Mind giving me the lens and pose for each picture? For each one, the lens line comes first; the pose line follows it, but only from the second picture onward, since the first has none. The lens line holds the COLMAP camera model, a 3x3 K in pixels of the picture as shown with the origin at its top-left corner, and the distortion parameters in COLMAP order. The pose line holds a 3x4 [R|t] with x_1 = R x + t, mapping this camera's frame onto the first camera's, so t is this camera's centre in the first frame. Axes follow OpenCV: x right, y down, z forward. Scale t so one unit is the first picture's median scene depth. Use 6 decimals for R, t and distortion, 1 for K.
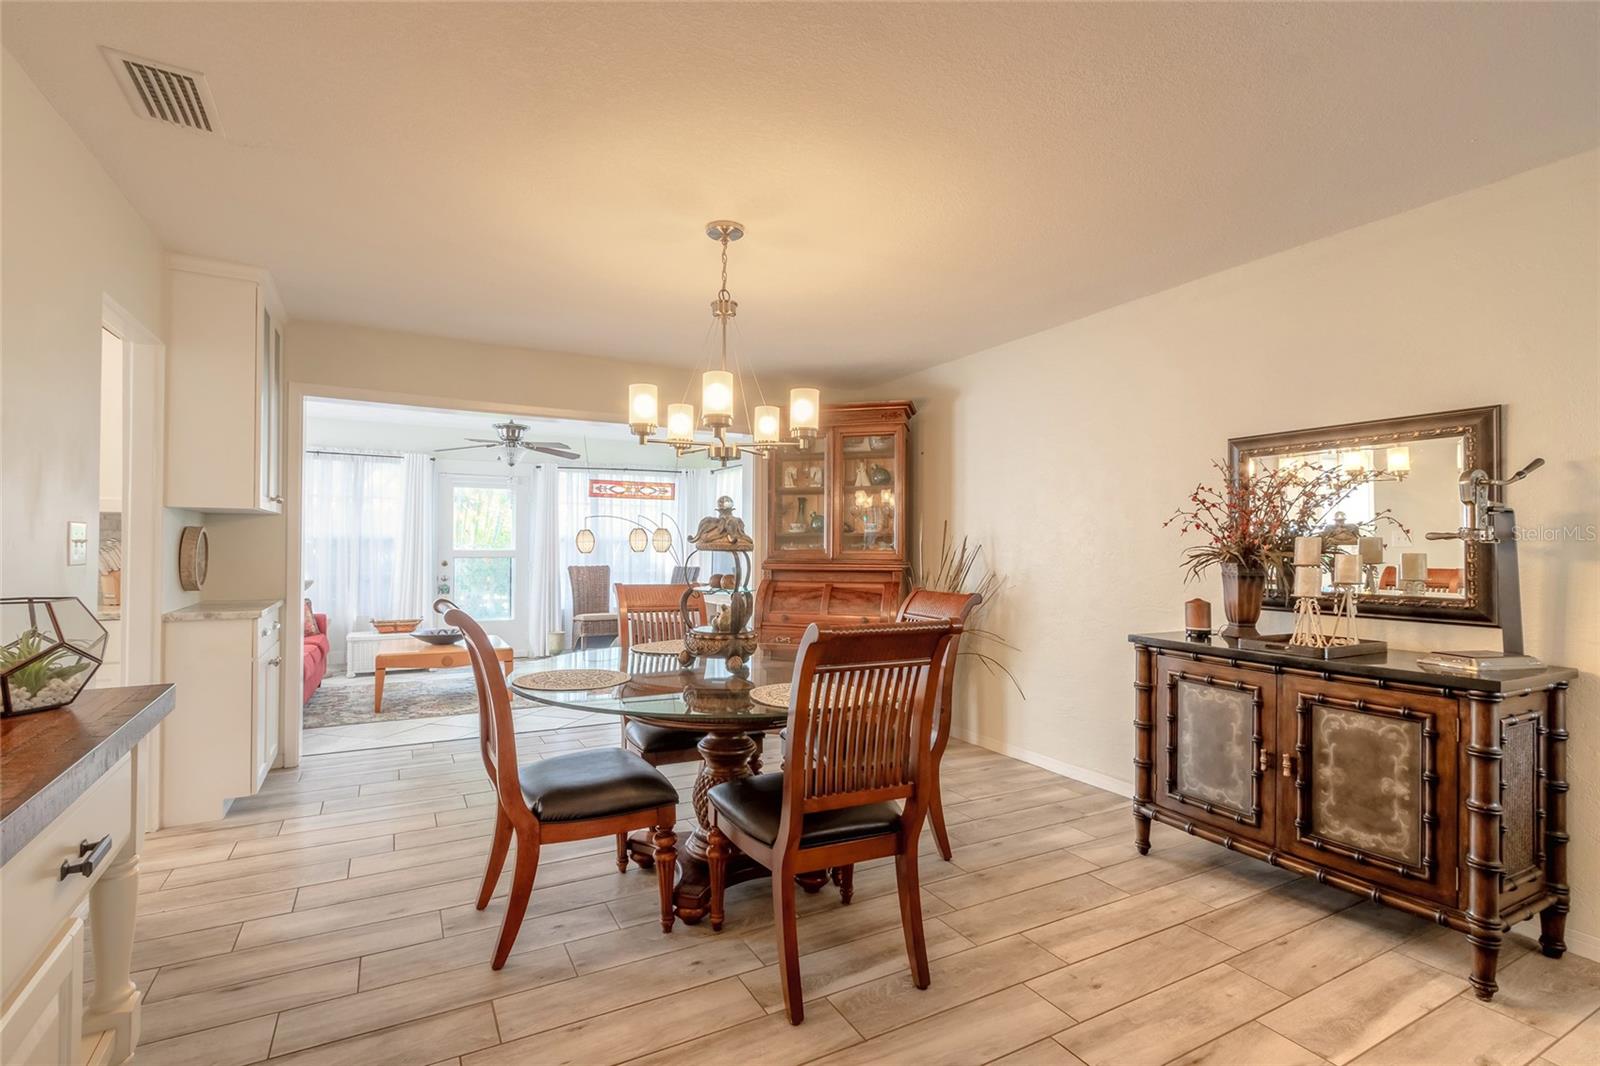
lens RADIAL K [[734.8, 0, 786.5], [0, 734.8, 537.4], [0, 0, 1]] dist [0.010369, -0.002042]
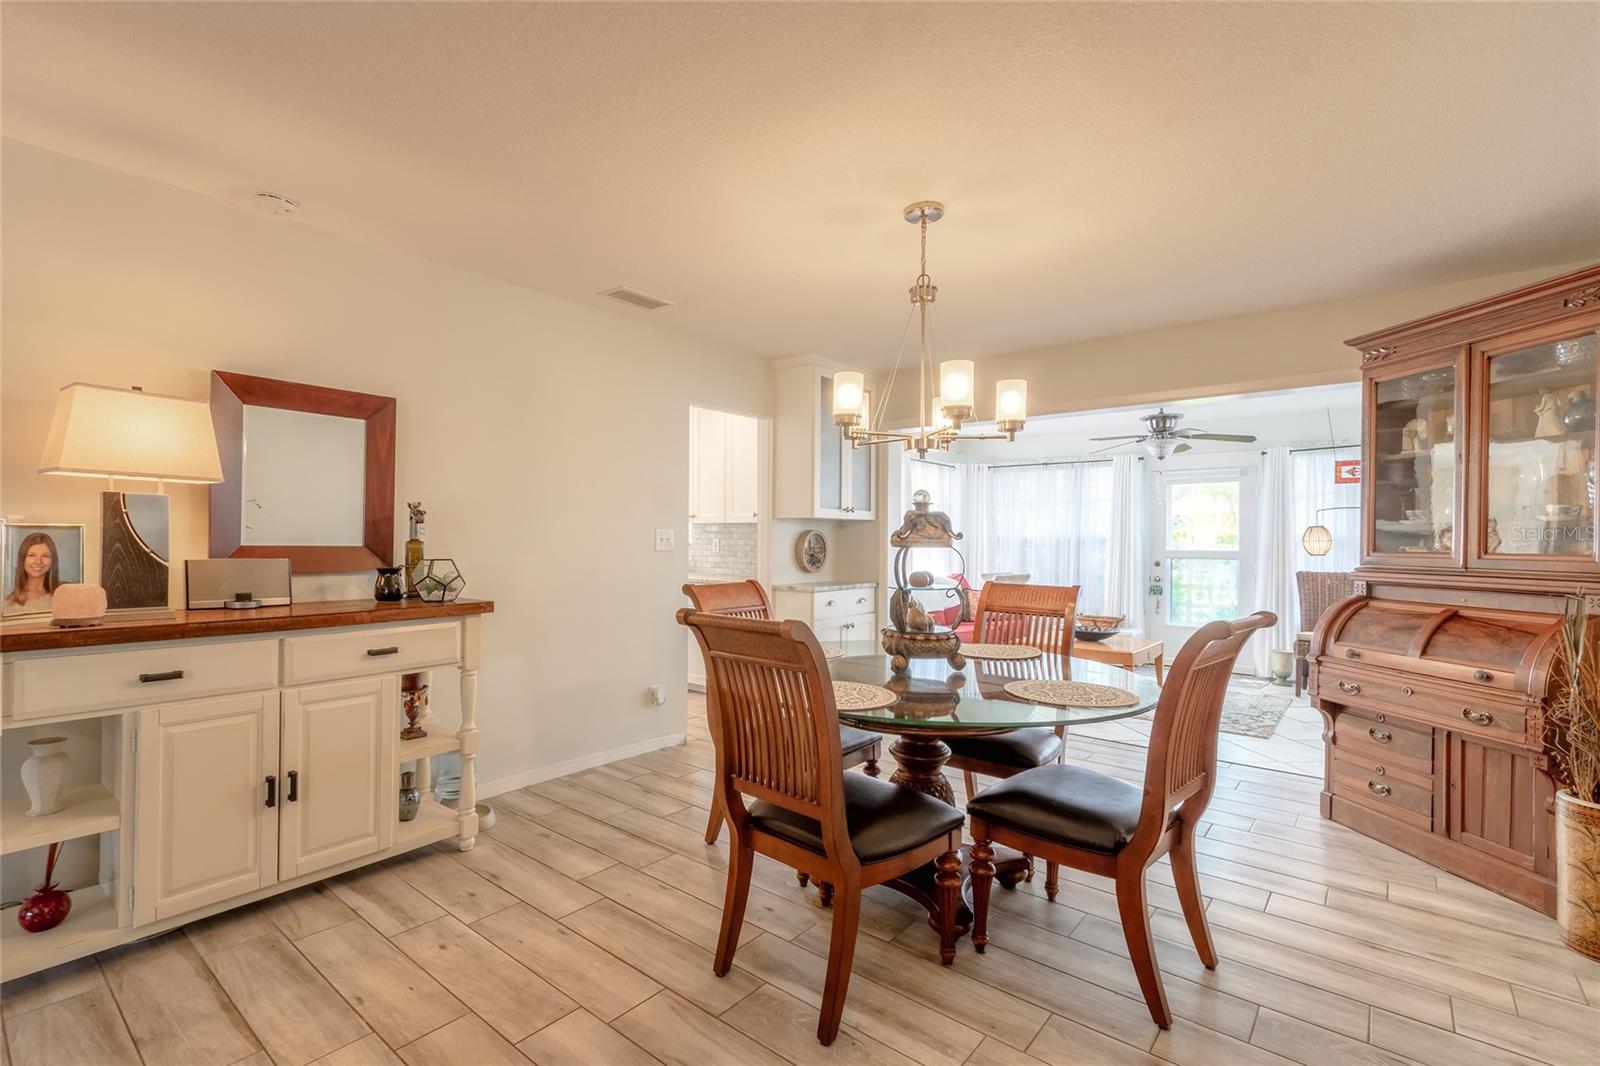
lens RADIAL K [[734.8, 0, 770.5], [0, 734.8, 539.7], [0, 0, 1]] dist [0.010369, -0.002042]
pose [[0.364756, -0.004654, -0.931091, 0.280489], [0.005150, 0.999982, -0.002980, 0.004303], [0.931089, -0.003708, 0.364774, 0.177892]]
